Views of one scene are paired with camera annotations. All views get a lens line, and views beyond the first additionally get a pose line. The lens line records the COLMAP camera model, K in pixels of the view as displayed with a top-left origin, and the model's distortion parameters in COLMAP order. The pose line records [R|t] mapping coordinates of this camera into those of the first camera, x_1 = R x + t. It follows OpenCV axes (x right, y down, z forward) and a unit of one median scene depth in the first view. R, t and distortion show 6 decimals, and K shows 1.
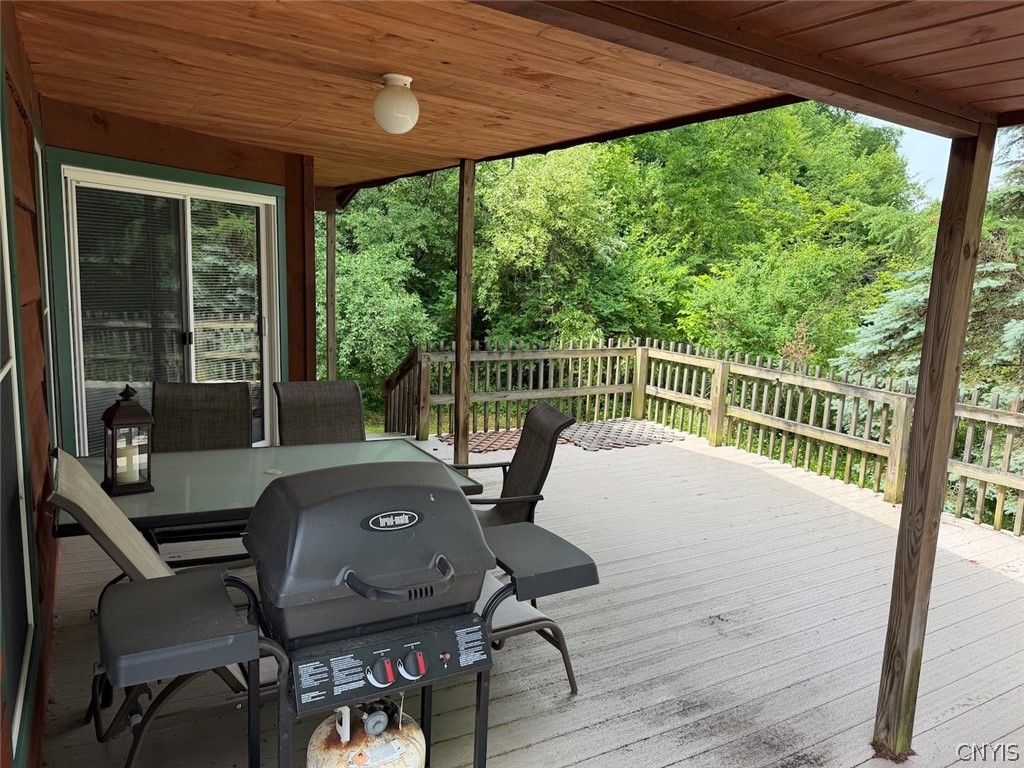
lens RADIAL K [[722.0, 0, 512.0], [0, 722.0, 384.0], [0, 0, 1]] dist [0.021361, -0.036880]
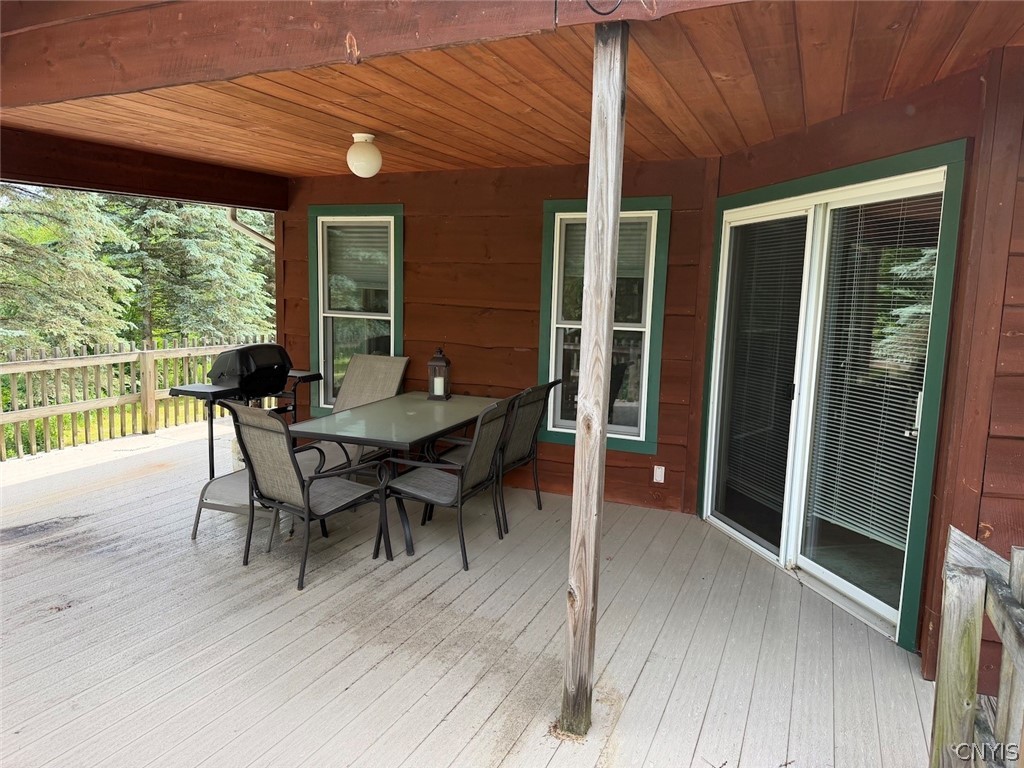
lens RADIAL K [[722.0, 0, 512.0], [0, 722.0, 384.0], [0, 0, 1]] dist [0.021361, -0.036880]
pose [[-0.801287, 0.013242, -0.598133, 0.444450], [-0.155500, 0.960786, 0.229586, -0.341311], [0.577718, 0.276974, -0.767807, 2.388550]]
